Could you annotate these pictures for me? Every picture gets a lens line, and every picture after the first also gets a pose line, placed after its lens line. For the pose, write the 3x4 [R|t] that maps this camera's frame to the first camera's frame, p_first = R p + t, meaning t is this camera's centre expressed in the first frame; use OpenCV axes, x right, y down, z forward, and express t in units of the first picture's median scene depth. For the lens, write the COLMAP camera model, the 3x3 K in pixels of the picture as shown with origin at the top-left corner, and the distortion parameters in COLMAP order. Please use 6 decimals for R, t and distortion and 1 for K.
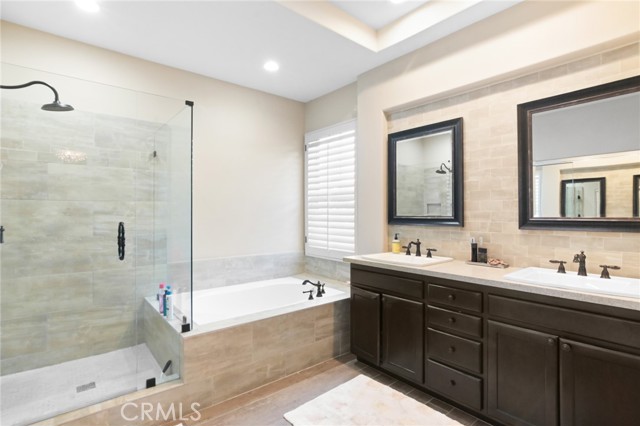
lens RADIAL K [[316.7, 0, 320.0], [0, 316.7, 213.0], [0, 0, 1]] dist [-0.025285, 0.016661]
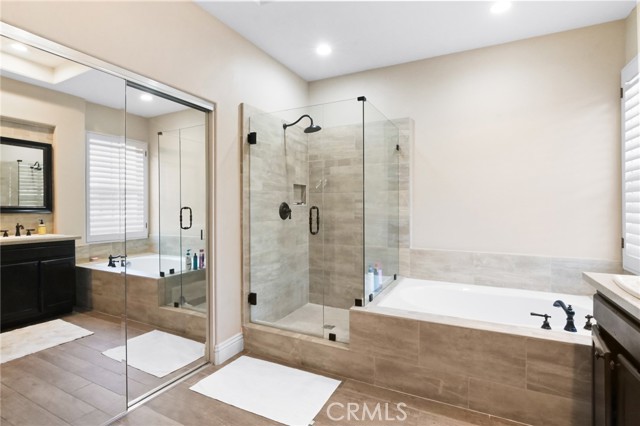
lens RADIAL K [[312.1, 0, 309.7], [0, 312.1, 210.0], [0, 0, 1]] dist [-0.004422, -0.000633]
pose [[0.402733, 0.013425, -0.915219, 0.372607], [0.000834, 0.999887, 0.015035, 0.015172], [0.915317, -0.006819, 0.402676, 0.293303]]
